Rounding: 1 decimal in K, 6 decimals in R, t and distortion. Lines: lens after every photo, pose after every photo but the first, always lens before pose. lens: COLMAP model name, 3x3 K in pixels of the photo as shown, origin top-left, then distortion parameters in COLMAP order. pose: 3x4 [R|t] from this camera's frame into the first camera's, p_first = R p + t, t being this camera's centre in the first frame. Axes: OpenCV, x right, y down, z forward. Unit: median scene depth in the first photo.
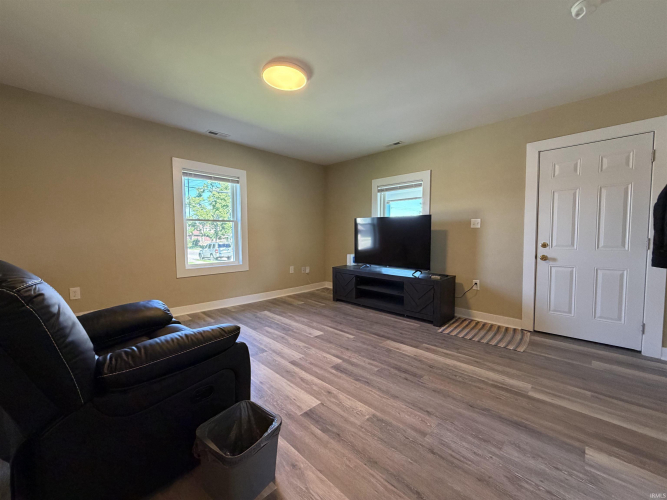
lens RADIAL K [[264.8, 0, 333.5], [0, 264.8, 250.0], [0, 0, 1]] dist [0.000570, 0.000227]
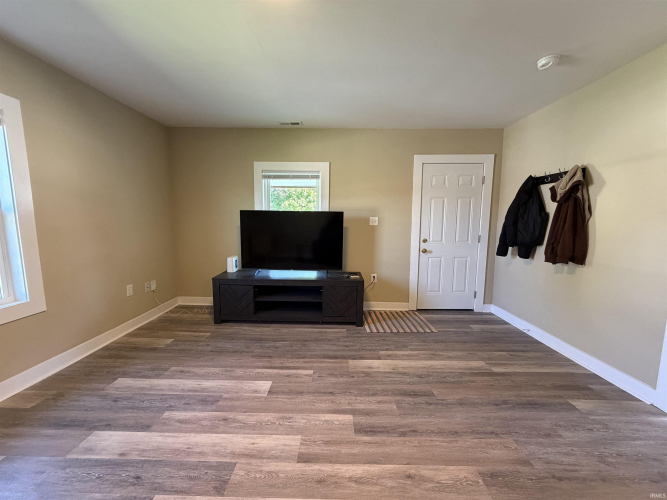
lens RADIAL K [[264.8, 0, 333.5], [0, 264.8, 250.0], [0, 0, 1]] dist [0.000570, 0.000227]
pose [[0.726471, -0.070975, 0.683522, -0.370519], [0.030409, 0.996998, 0.071206, -0.077003], [-0.686524, -0.030944, 0.726448, 0.391215]]
